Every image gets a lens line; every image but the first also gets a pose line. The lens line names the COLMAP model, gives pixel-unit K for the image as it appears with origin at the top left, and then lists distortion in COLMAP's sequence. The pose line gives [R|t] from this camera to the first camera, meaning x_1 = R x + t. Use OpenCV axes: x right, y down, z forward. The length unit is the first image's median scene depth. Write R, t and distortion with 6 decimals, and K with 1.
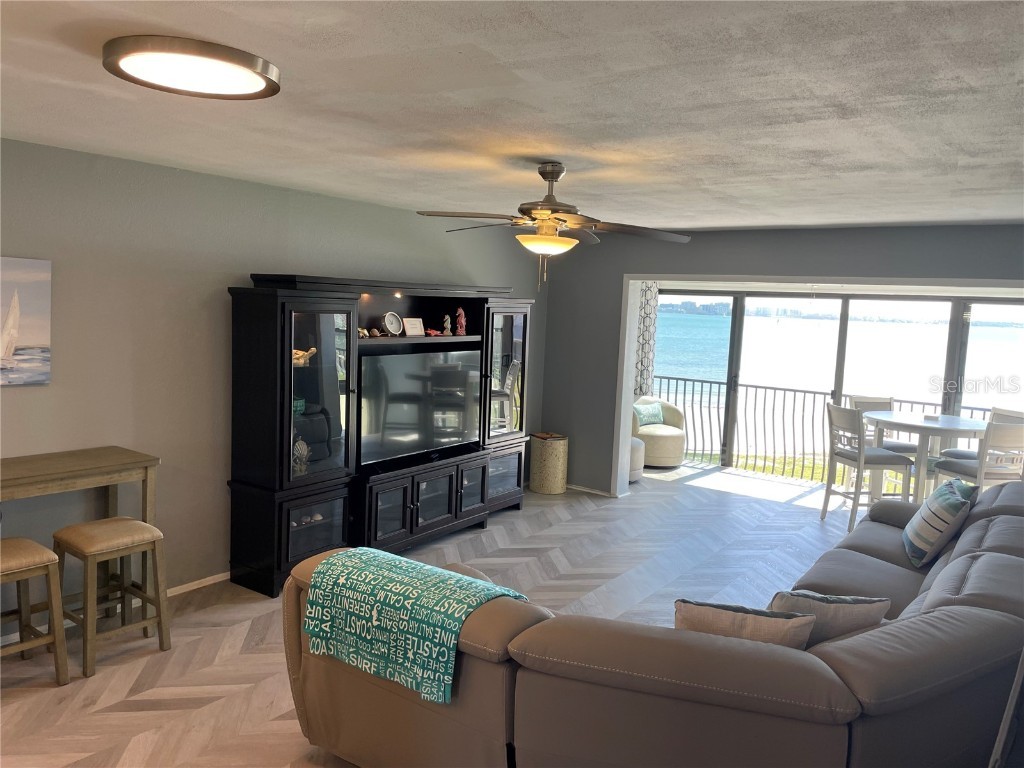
lens RADIAL K [[776.3, 0, 512.8], [0, 776.3, 375.9], [0, 0, 1]] dist [0.081773, -0.111212]
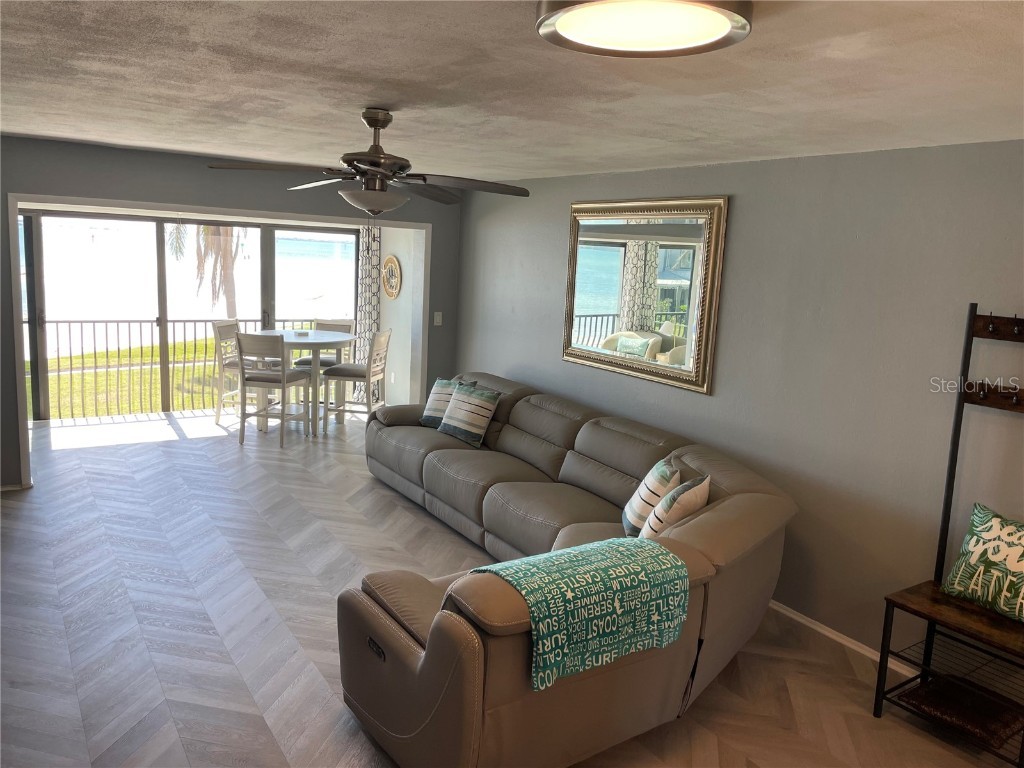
lens RADIAL K [[776.3, 0, 512.8], [0, 776.3, 375.9], [0, 0, 1]] dist [0.081773, -0.111212]
pose [[0.369154, -0.177141, 0.912330, -1.047707], [0.055207, 0.984113, 0.168740, -0.158202], [-0.927727, -0.011924, 0.373069, 0.715113]]
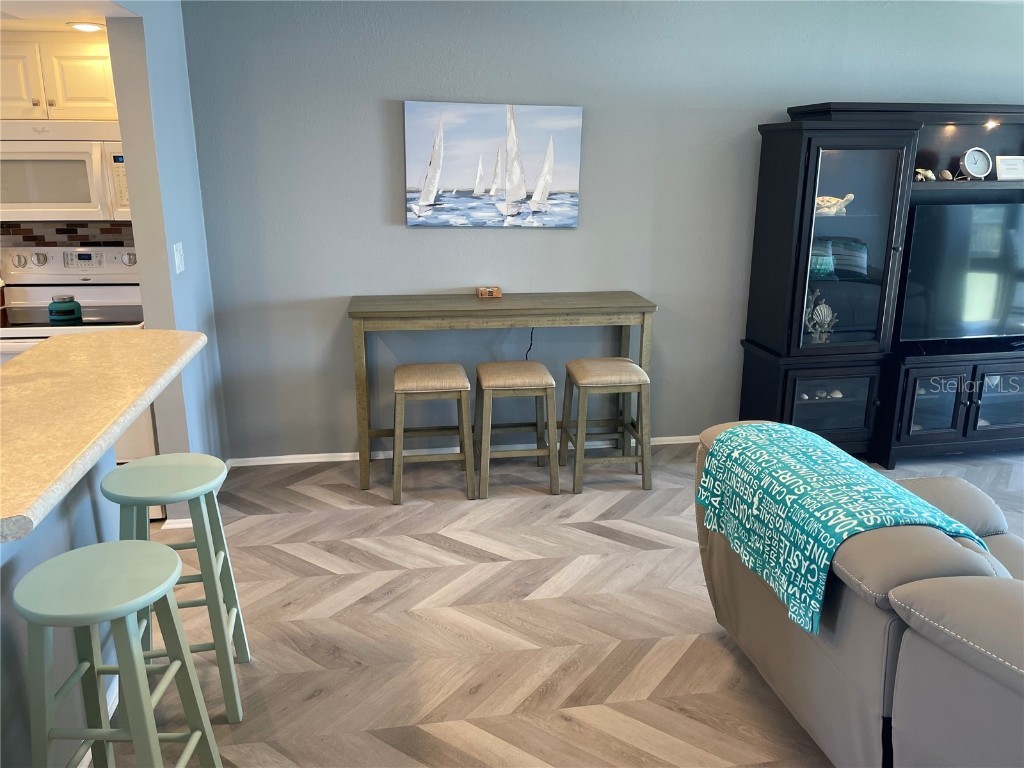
lens RADIAL K [[776.3, 0, 512.8], [0, 776.3, 375.9], [0, 0, 1]] dist [0.081773, -0.111212]
pose [[0.703545, 0.150163, -0.694605, 0.184340], [-0.038118, 0.983987, 0.174115, 0.040654], [0.709628, -0.096021, 0.698003, 0.248969]]
